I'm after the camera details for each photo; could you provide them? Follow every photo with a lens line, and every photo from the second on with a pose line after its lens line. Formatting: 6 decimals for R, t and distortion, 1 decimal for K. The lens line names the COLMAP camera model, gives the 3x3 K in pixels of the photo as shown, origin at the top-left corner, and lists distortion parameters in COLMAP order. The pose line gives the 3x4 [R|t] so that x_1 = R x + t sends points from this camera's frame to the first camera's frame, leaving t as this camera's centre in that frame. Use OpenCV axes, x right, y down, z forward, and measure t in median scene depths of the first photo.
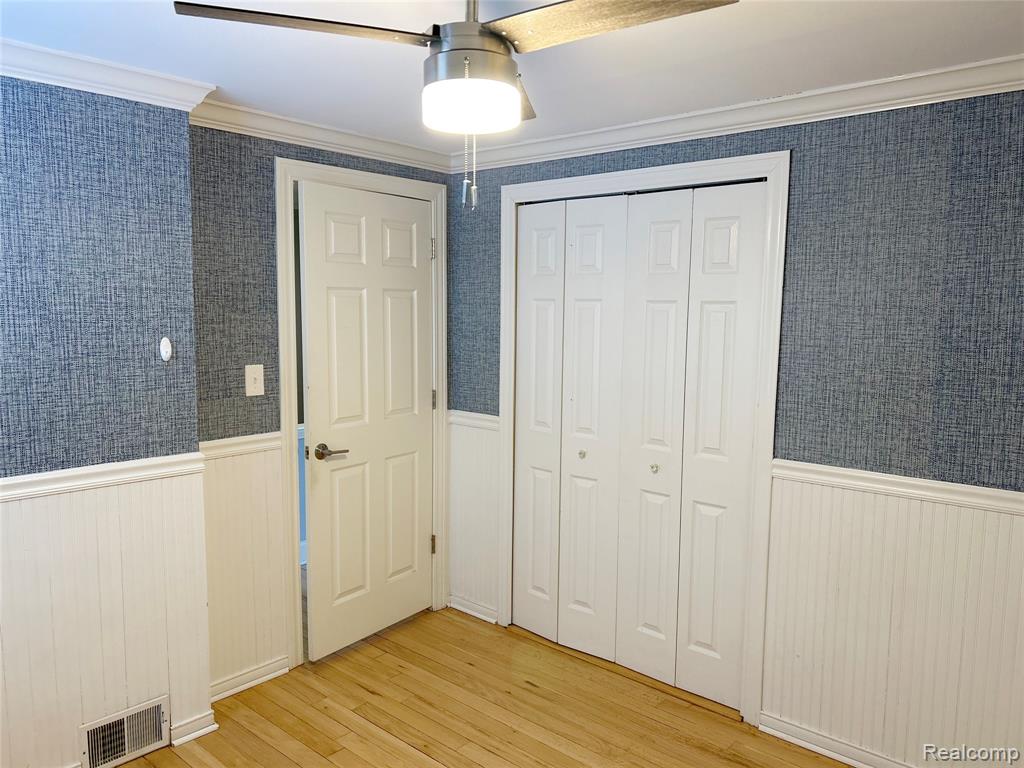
lens RADIAL K [[771.5, 0, 505.6], [0, 771.5, 395.4], [0, 0, 1]] dist [0.076766, -0.097101]
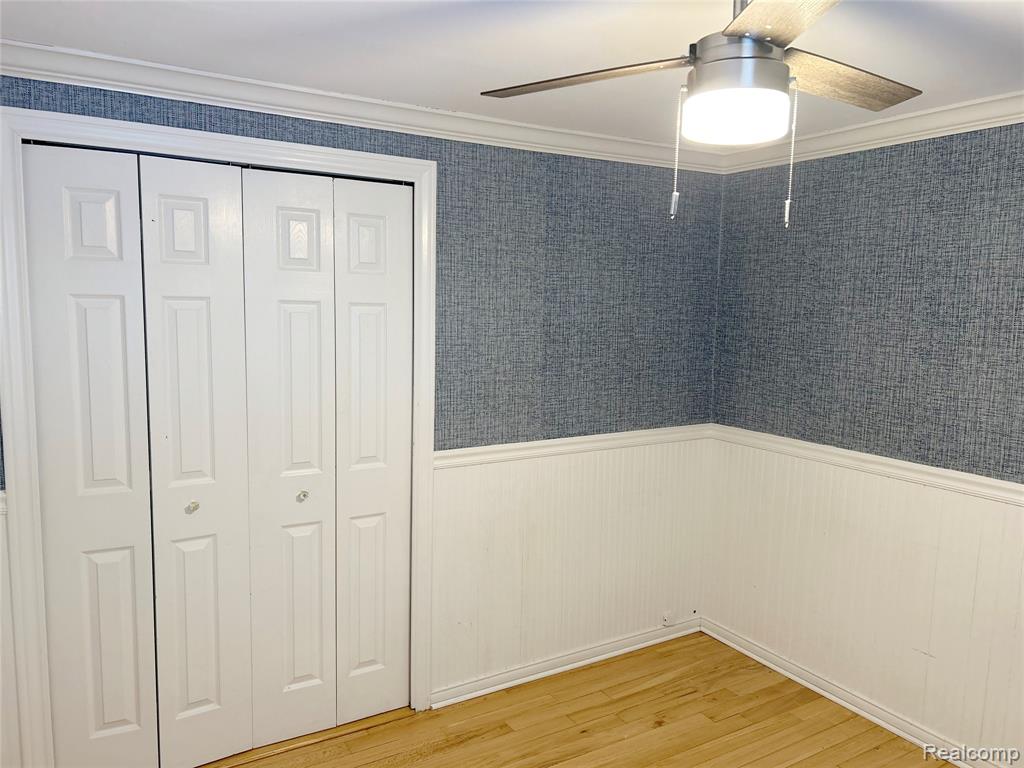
lens RADIAL K [[771.5, 0, 505.6], [0, 771.5, 395.4], [0, 0, 1]] dist [0.076766, -0.097101]
pose [[0.287737, -0.122198, 0.949882, -0.643196], [0.097393, 0.990418, 0.097910, -0.092936], [-0.952744, 0.064339, 0.296882, 0.611932]]
